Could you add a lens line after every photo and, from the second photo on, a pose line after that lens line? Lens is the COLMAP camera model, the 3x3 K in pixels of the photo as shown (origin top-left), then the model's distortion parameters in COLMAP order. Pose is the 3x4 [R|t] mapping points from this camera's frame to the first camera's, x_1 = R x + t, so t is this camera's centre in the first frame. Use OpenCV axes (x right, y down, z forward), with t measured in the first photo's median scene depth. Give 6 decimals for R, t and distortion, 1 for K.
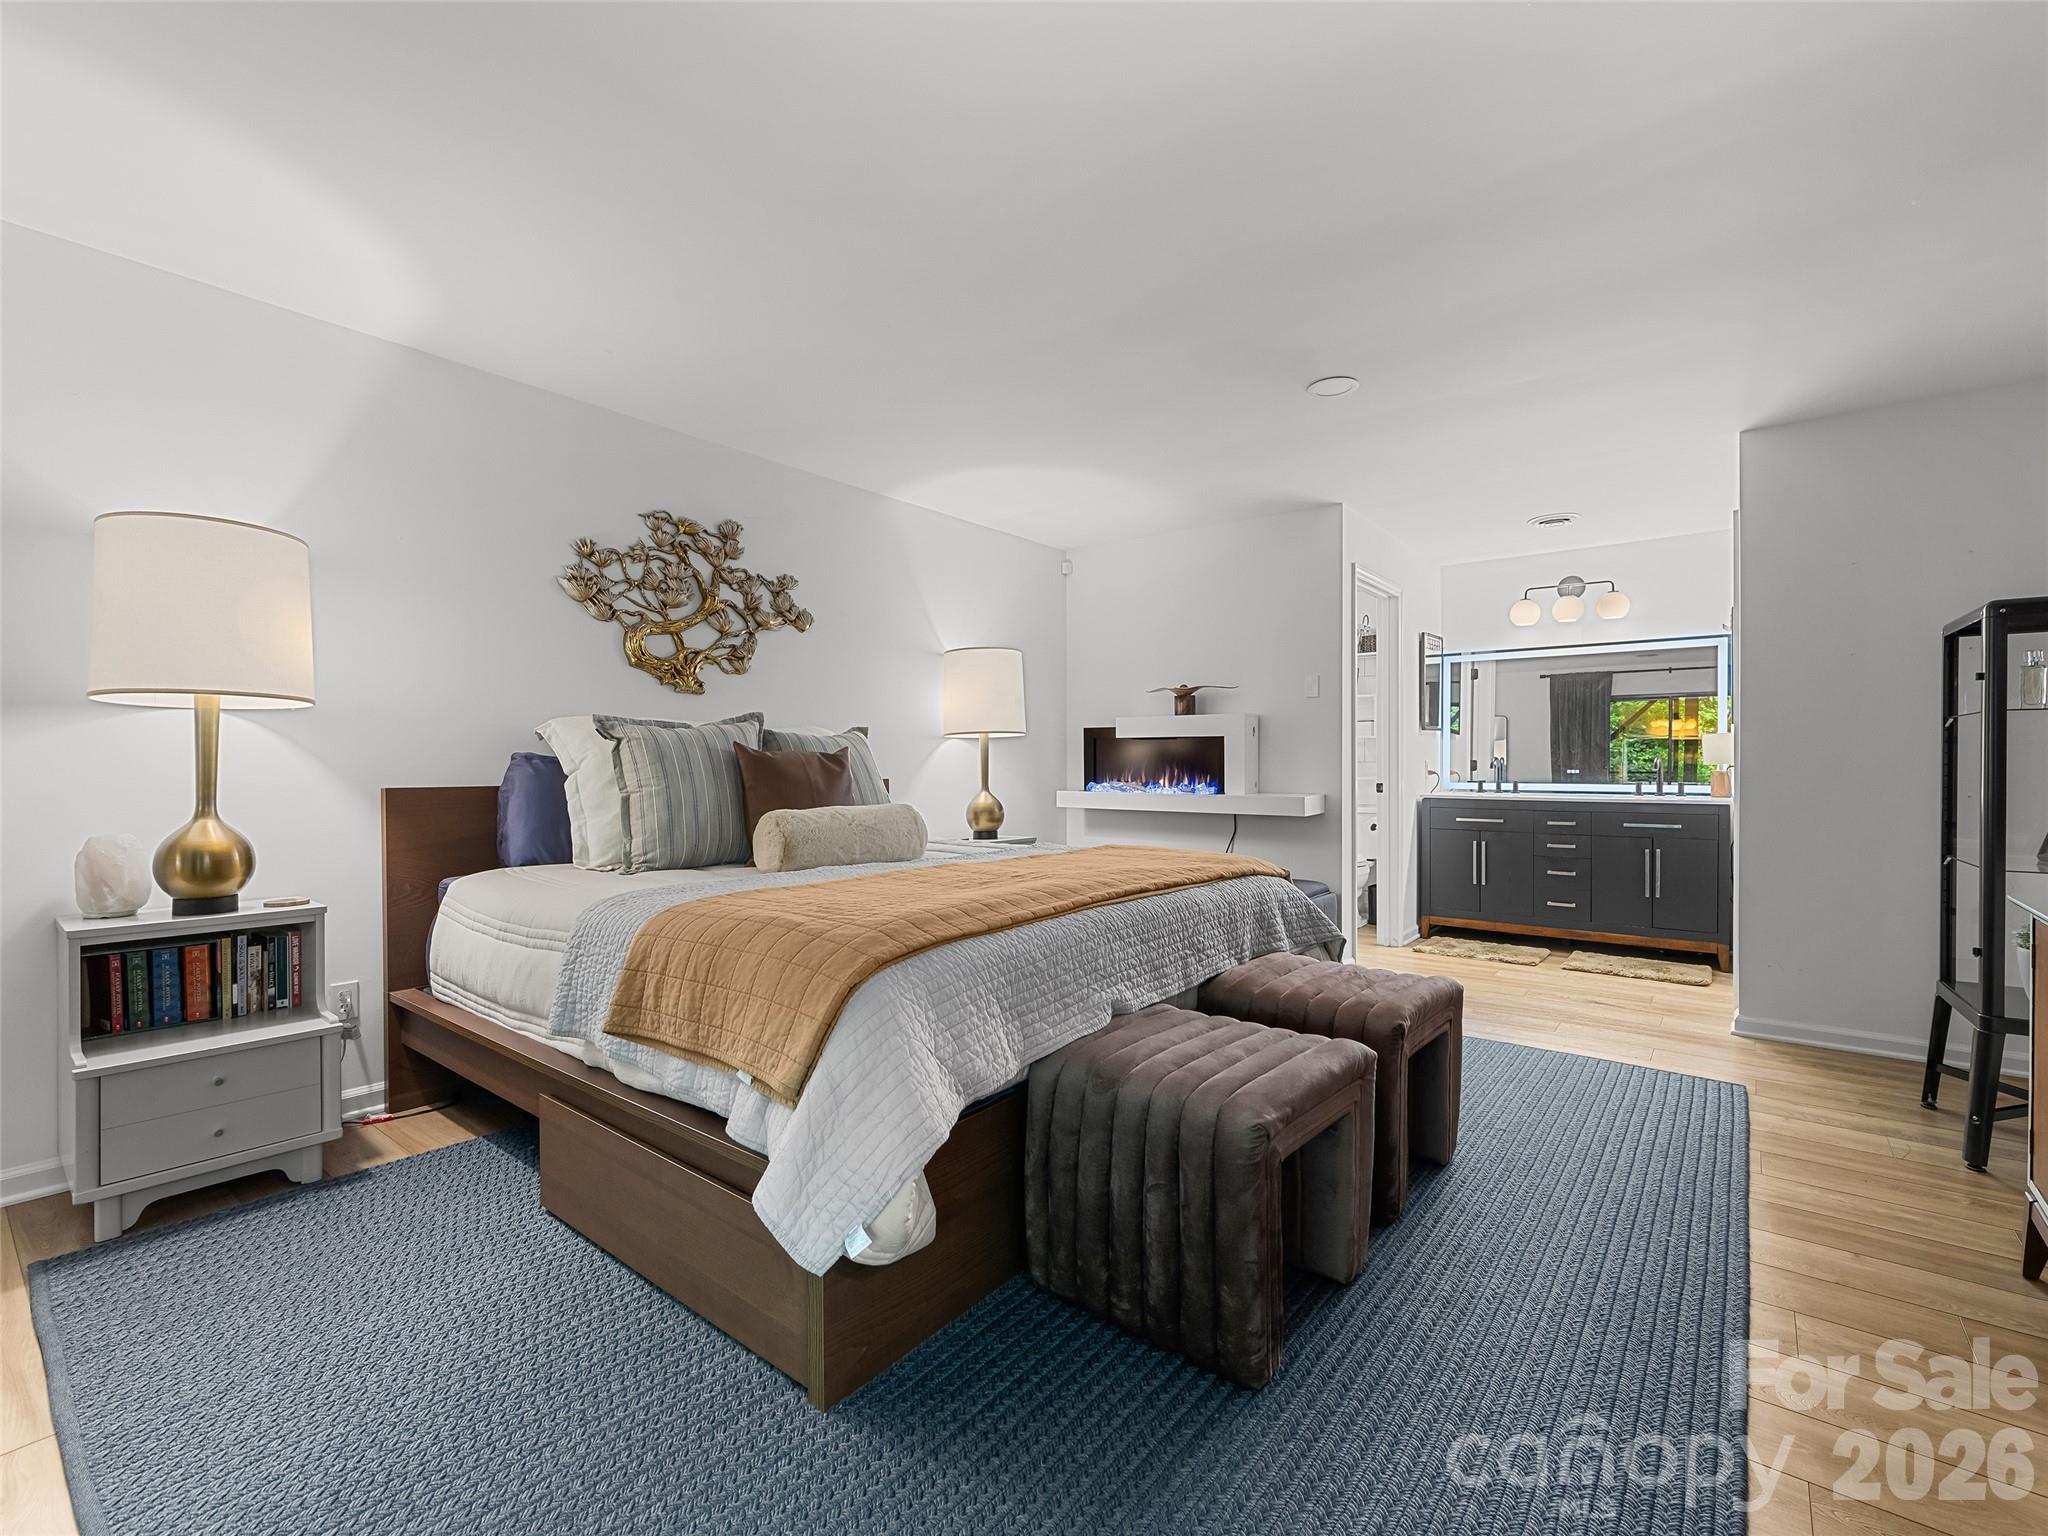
lens RADIAL K [[903.5, 0, 1027.8], [0, 903.5, 763.6], [0, 0, 1]] dist [-0.001011, -0.001047]
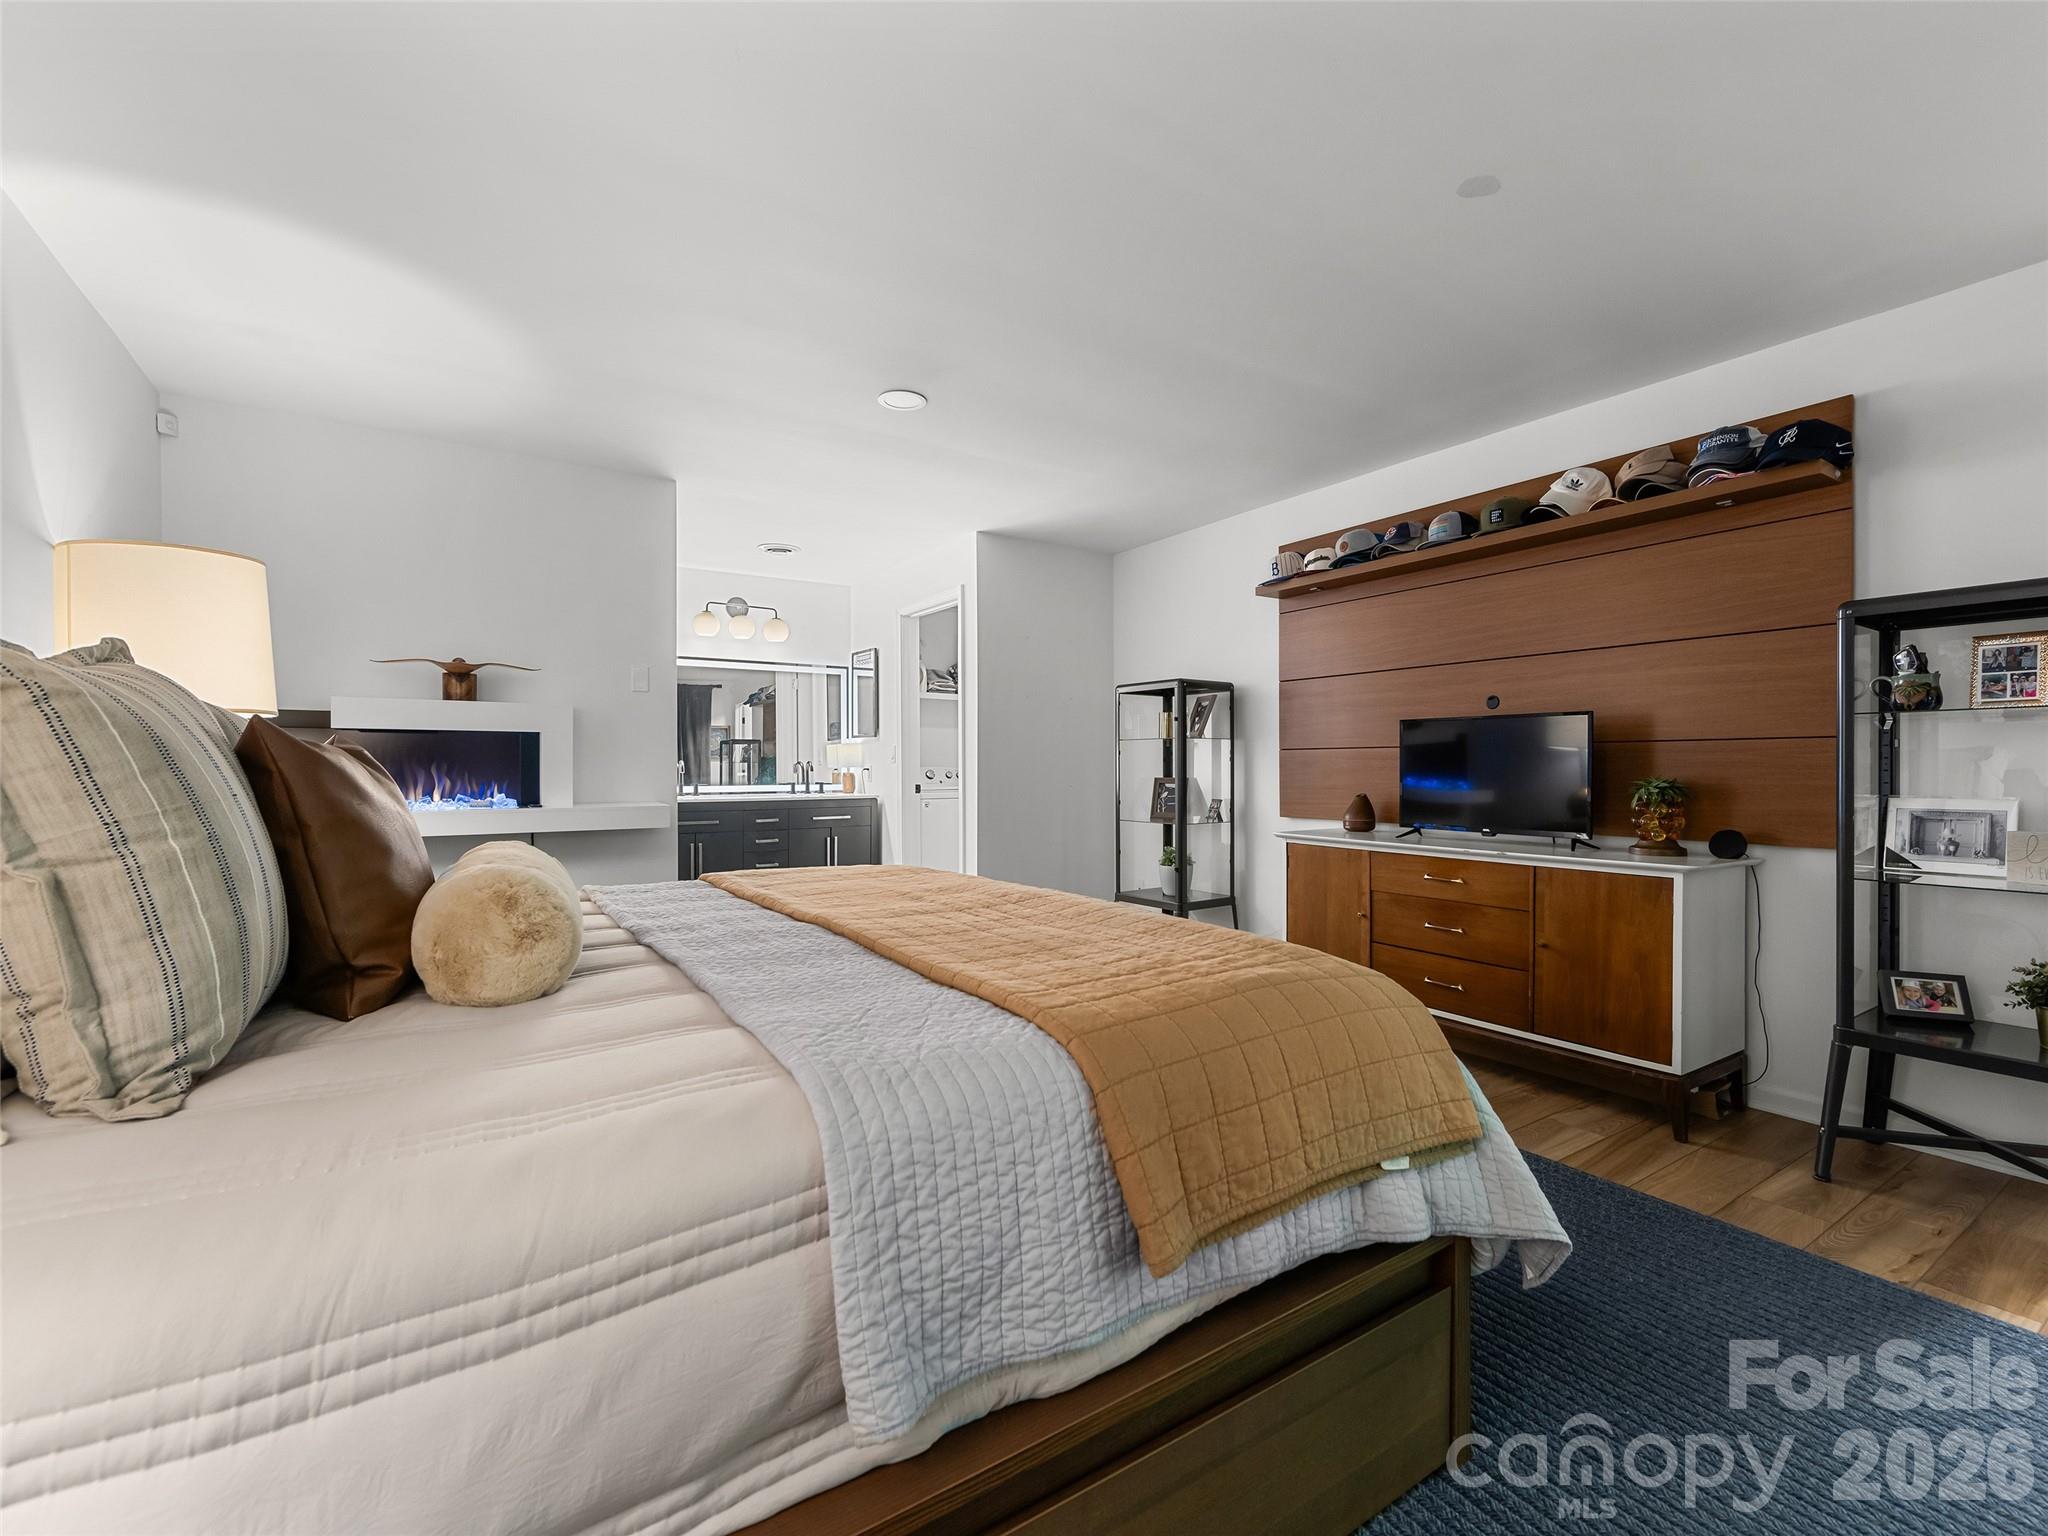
lens RADIAL K [[903.5, 0, 1029.4], [0, 903.5, 769.6], [0, 0, 1]] dist [-0.001011, -0.001047]
pose [[0.291467, -0.003345, 0.956575, -0.392577], [0.002892, 0.999992, 0.002615, 0.000884], [-0.956576, 0.002004, 0.291475, 0.366278]]
